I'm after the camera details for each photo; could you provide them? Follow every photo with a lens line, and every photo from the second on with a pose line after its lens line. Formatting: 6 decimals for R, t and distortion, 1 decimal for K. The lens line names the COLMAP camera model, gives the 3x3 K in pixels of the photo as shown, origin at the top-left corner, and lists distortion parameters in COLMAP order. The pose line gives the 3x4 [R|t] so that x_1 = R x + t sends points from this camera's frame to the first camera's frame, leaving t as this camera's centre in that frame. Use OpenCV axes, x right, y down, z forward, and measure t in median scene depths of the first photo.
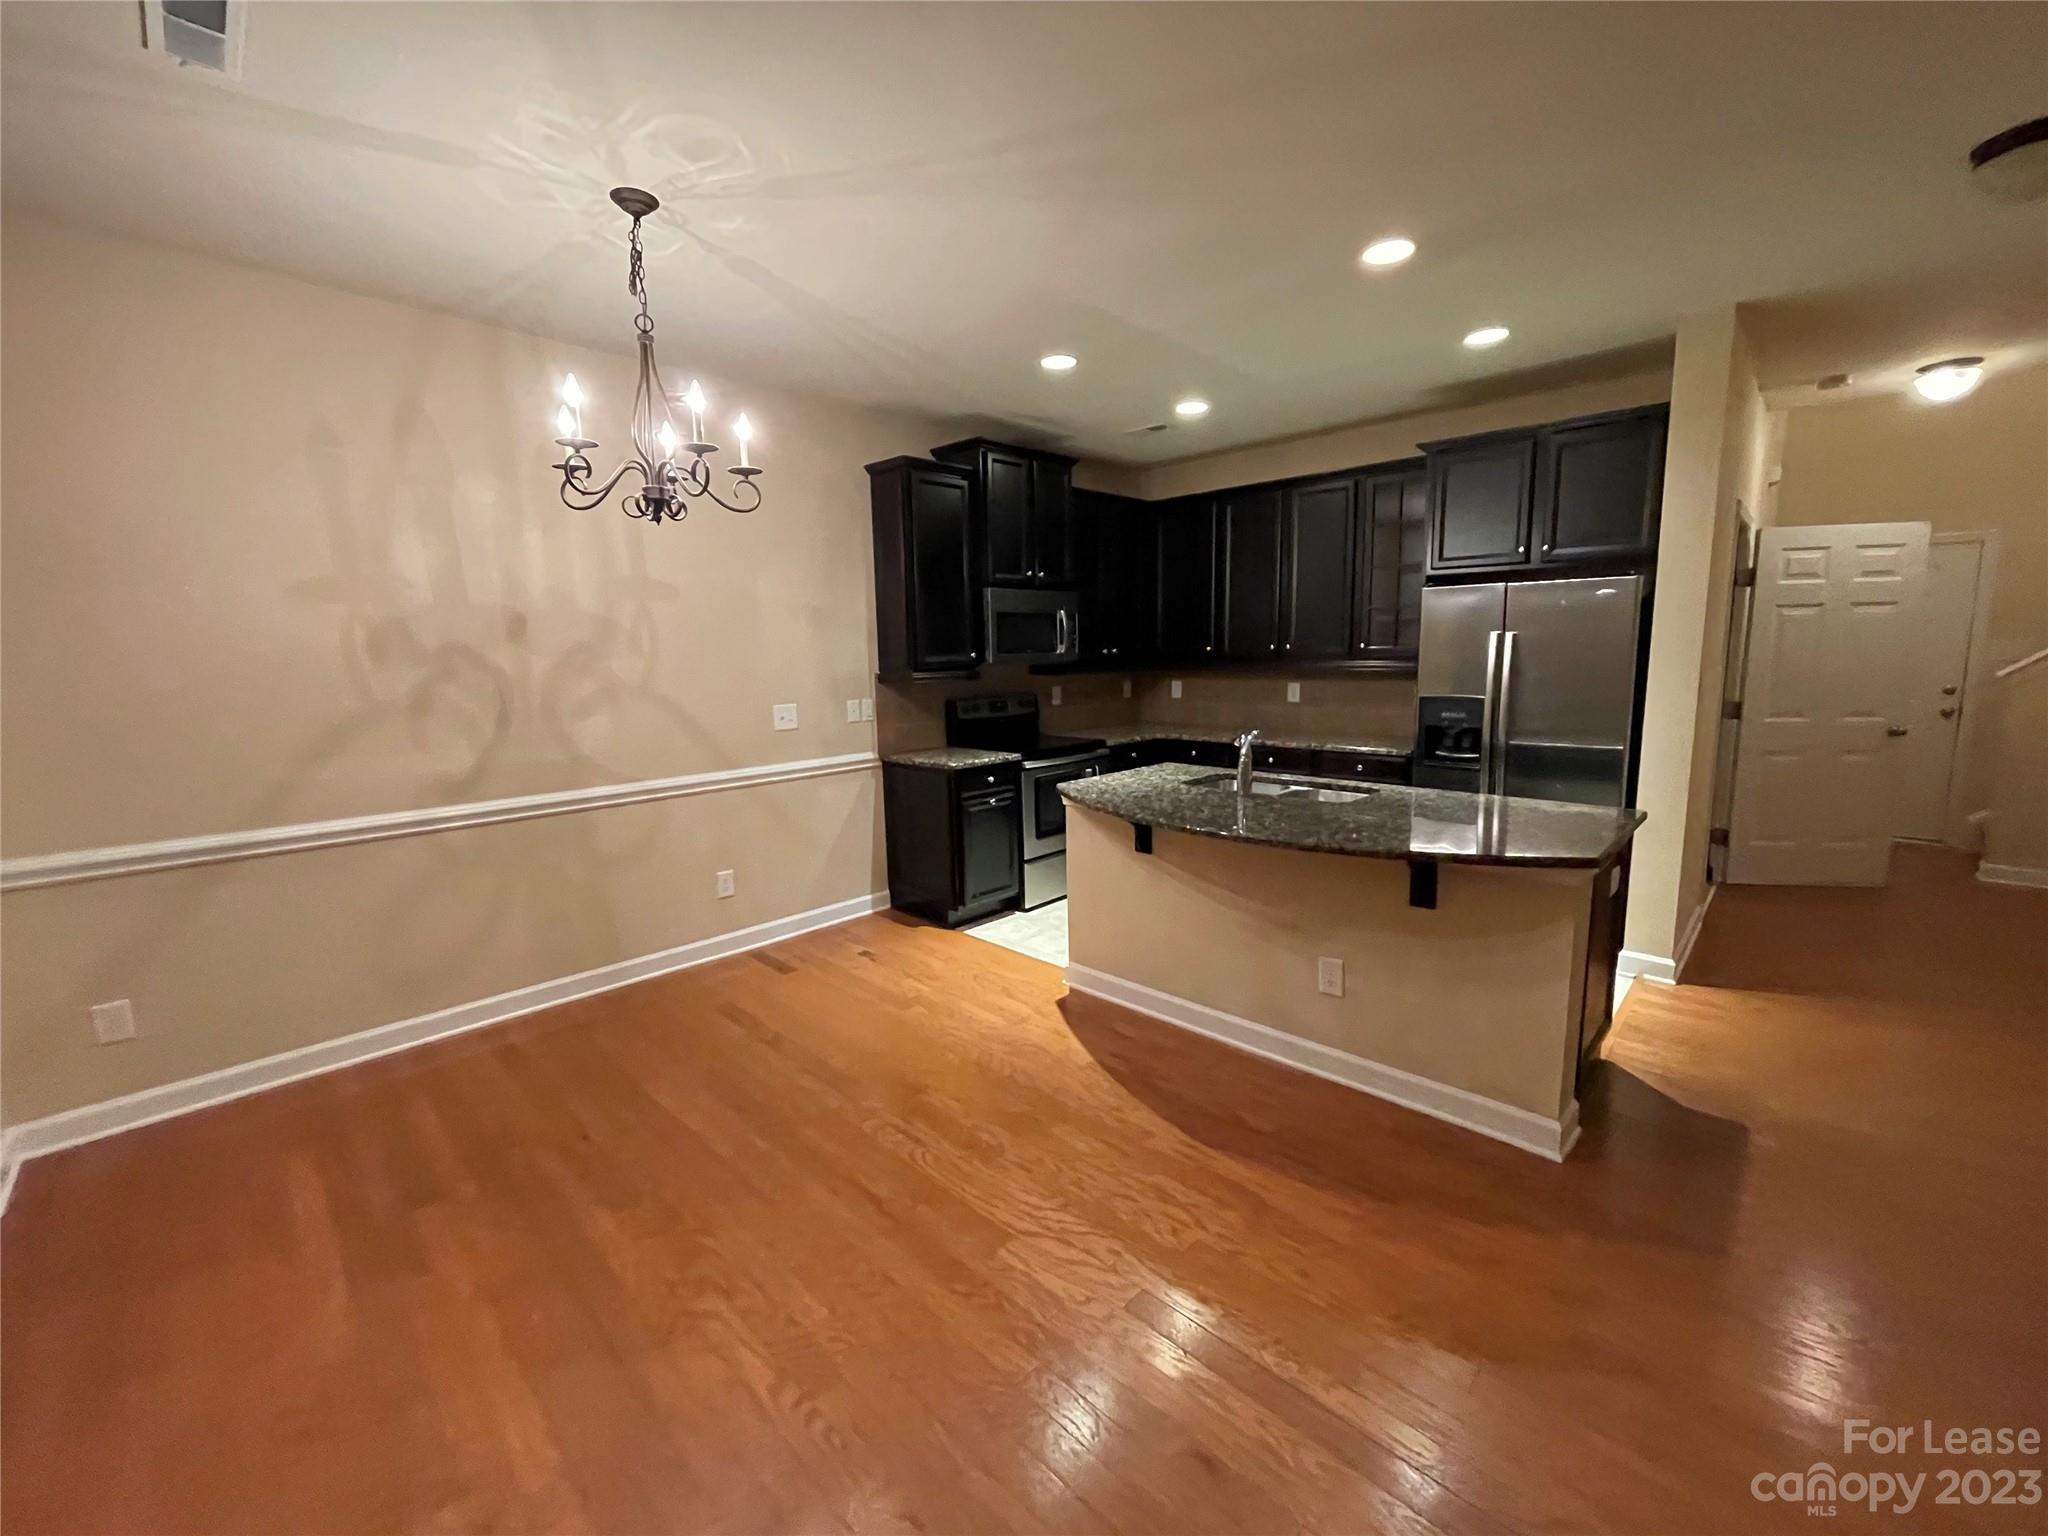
lens RADIAL K [[824.4, 0, 1026.6], [0, 824.4, 768.0], [0, 0, 1]] dist [-0.003971, 0.000208]
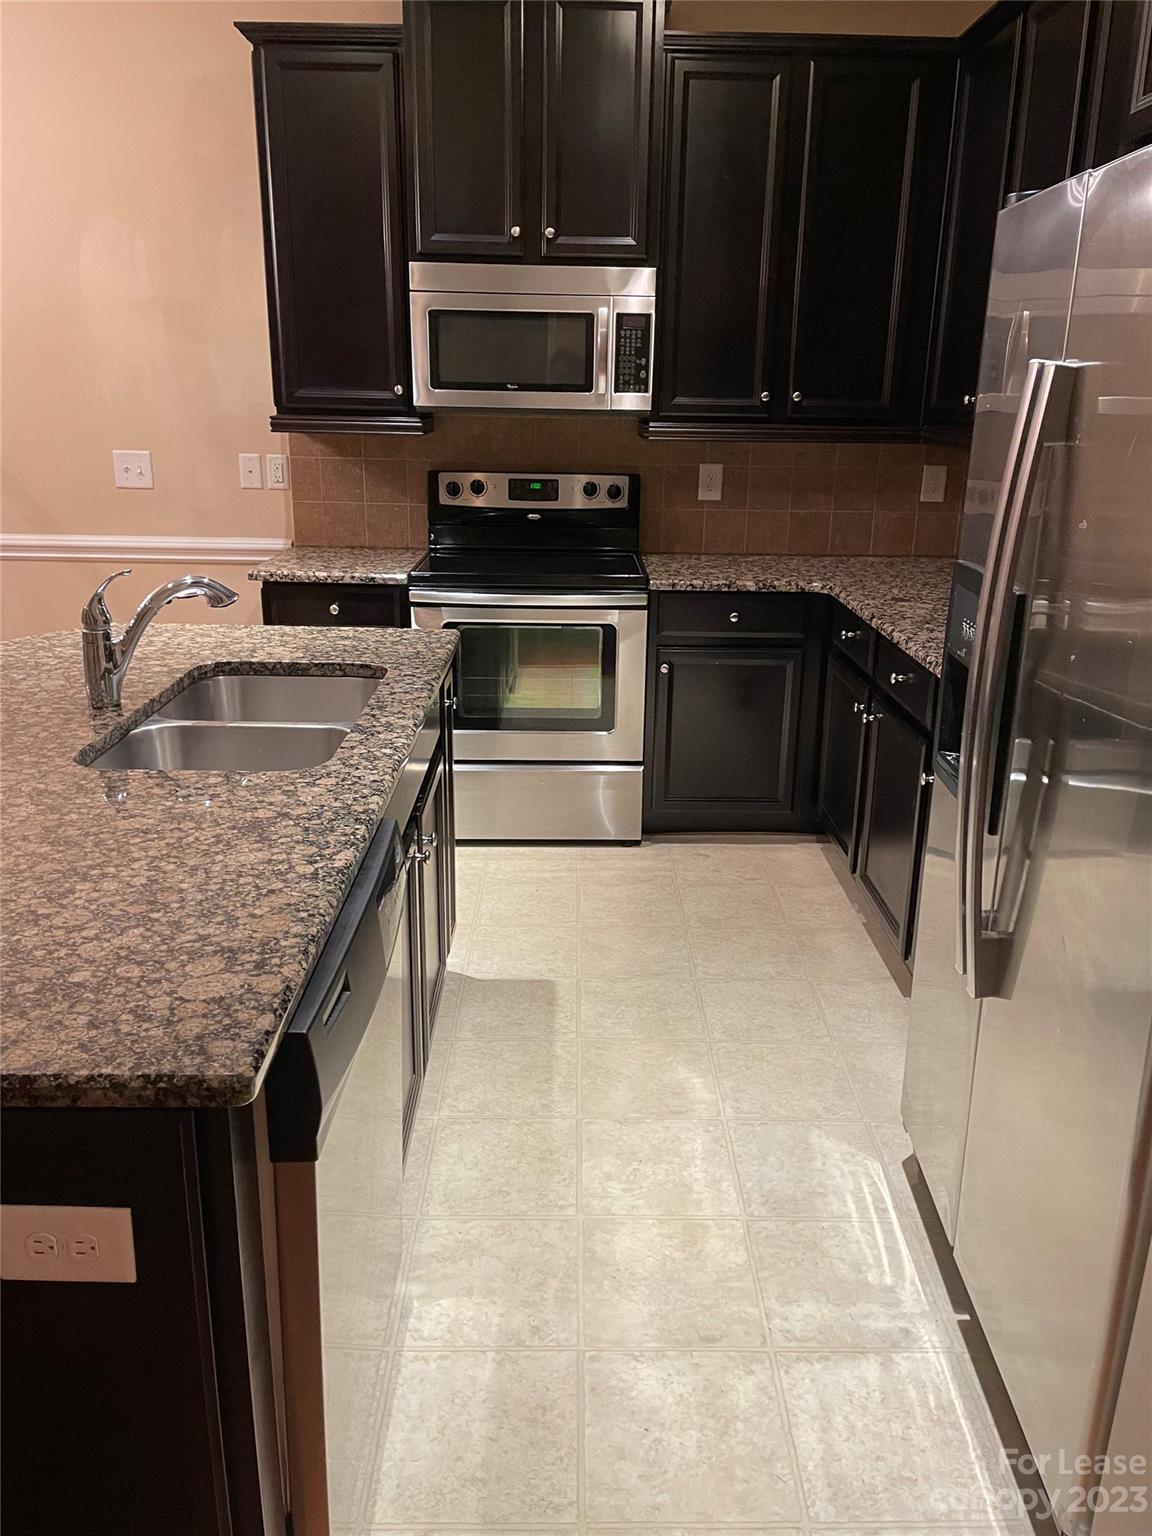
lens RADIAL K [[1159.1, 0, 595.5], [0, 1159.1, 757.5], [0, 0, 1]] dist [0.081399, -0.095503]
pose [[0.706202, 0.245309, -0.664156, 0.740817], [-0.133853, 0.967401, 0.214988, -0.096814], [0.695243, -0.062926, 0.716015, 0.580054]]
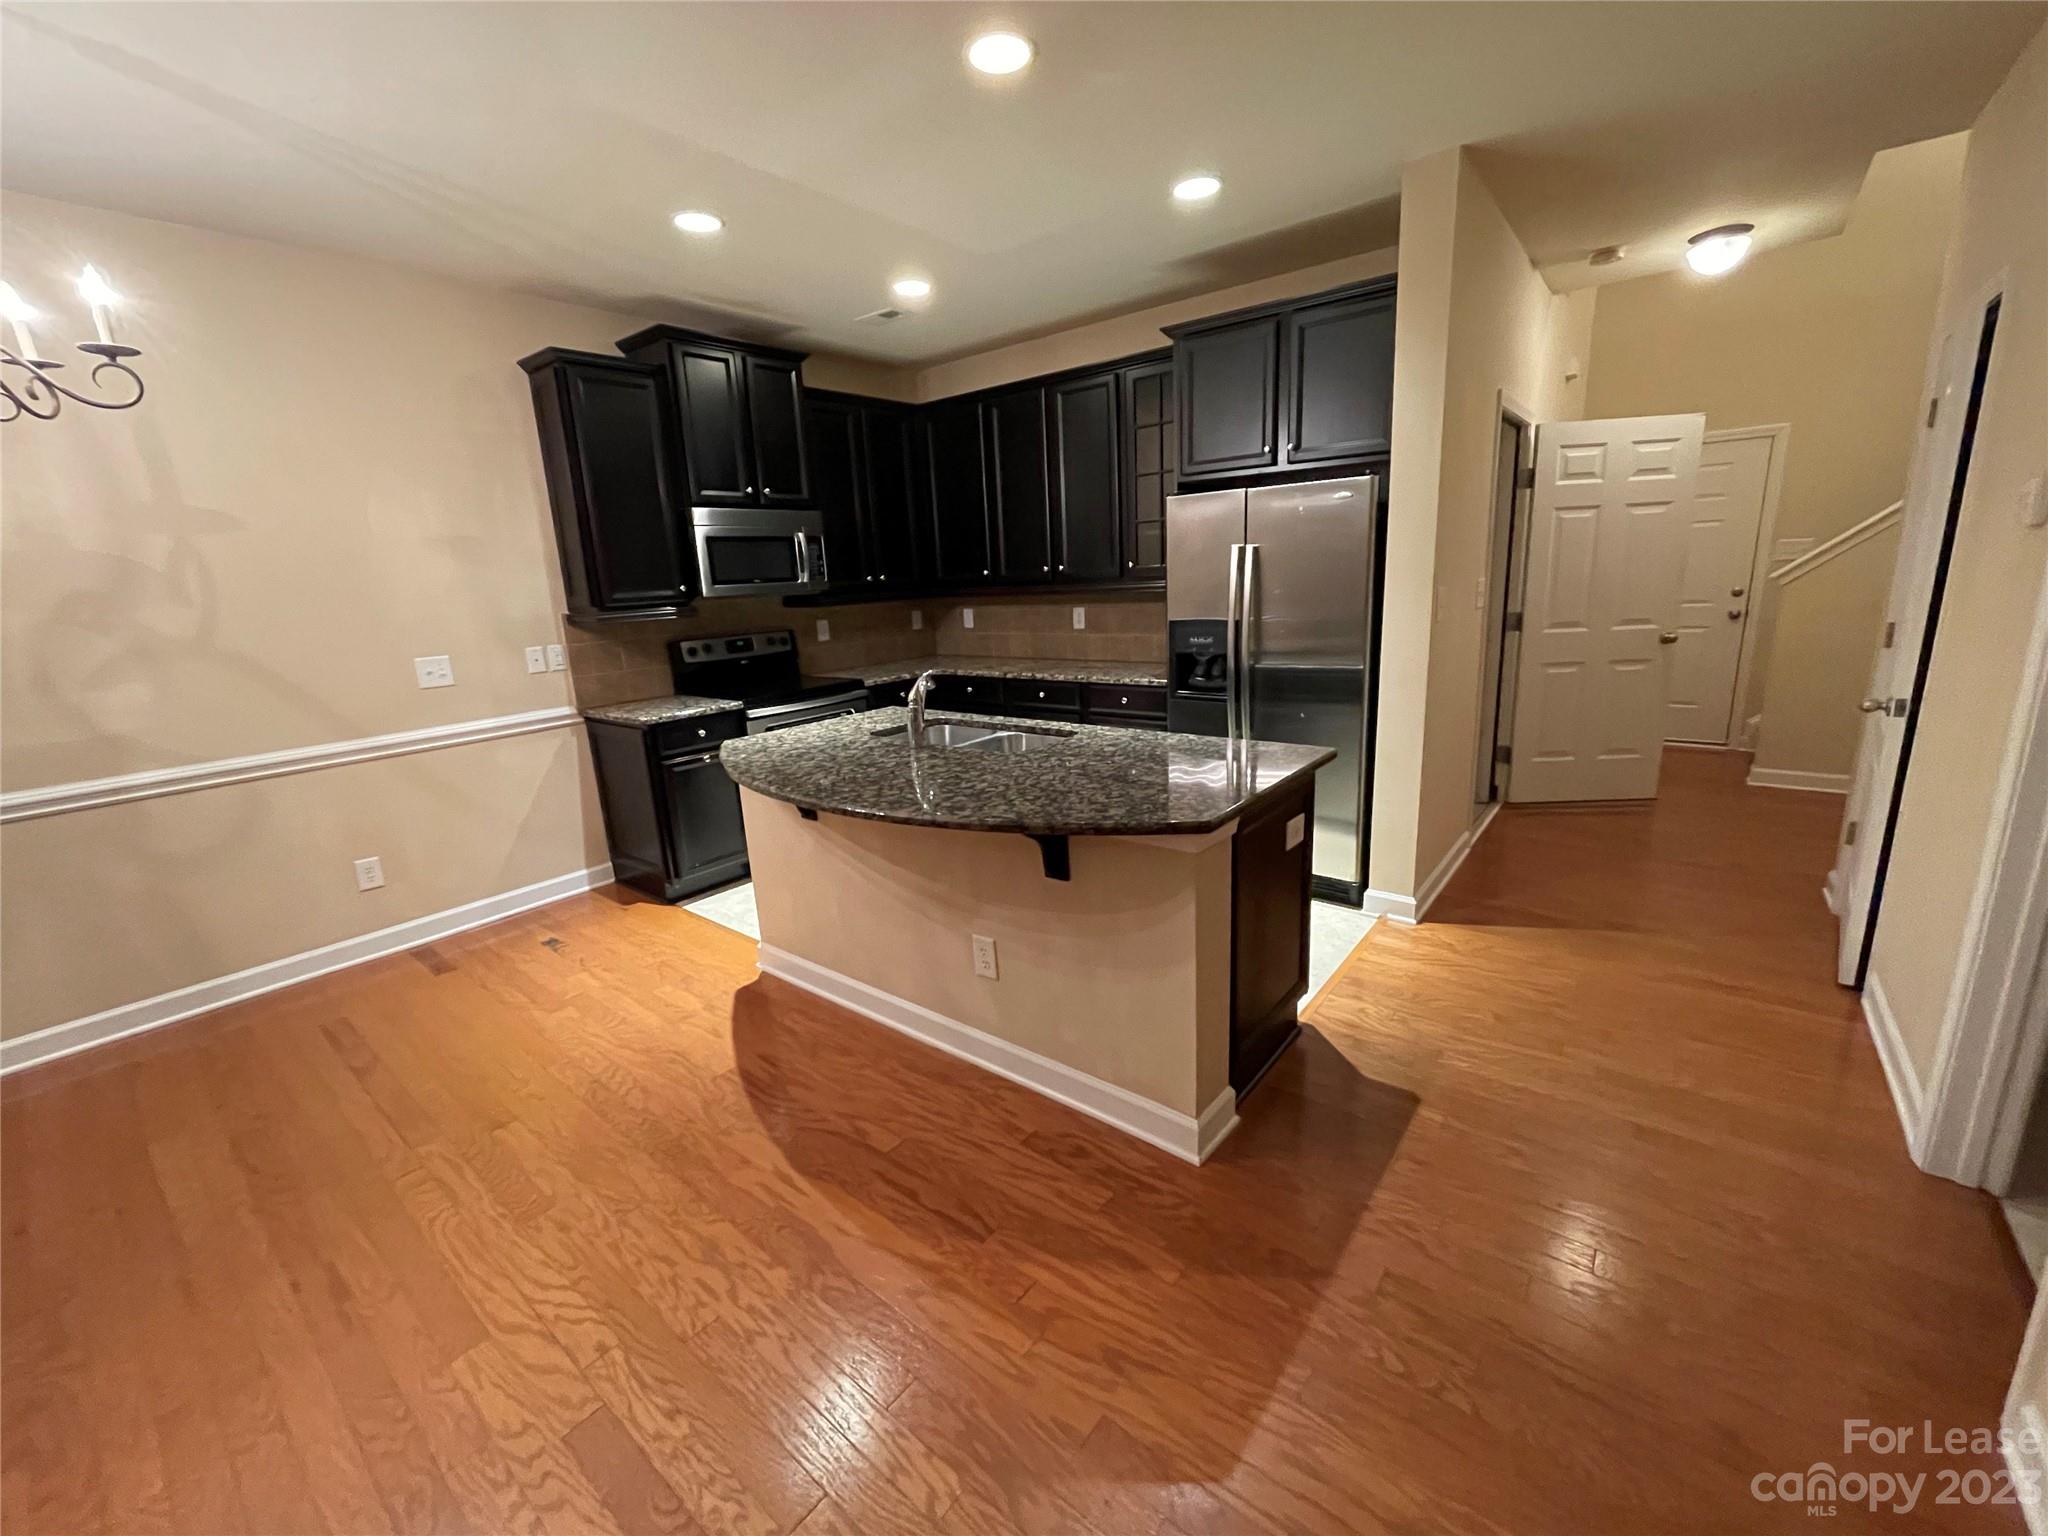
lens RADIAL K [[824.4, 0, 1029.5], [0, 824.4, 767.9], [0, 0, 1]] dist [-0.003971, 0.000208]
pose [[0.994737, -0.051041, 0.088839, 0.245243], [0.043004, 0.995000, 0.090141, -0.014450], [-0.092995, -0.085846, 0.991959, 0.110296]]
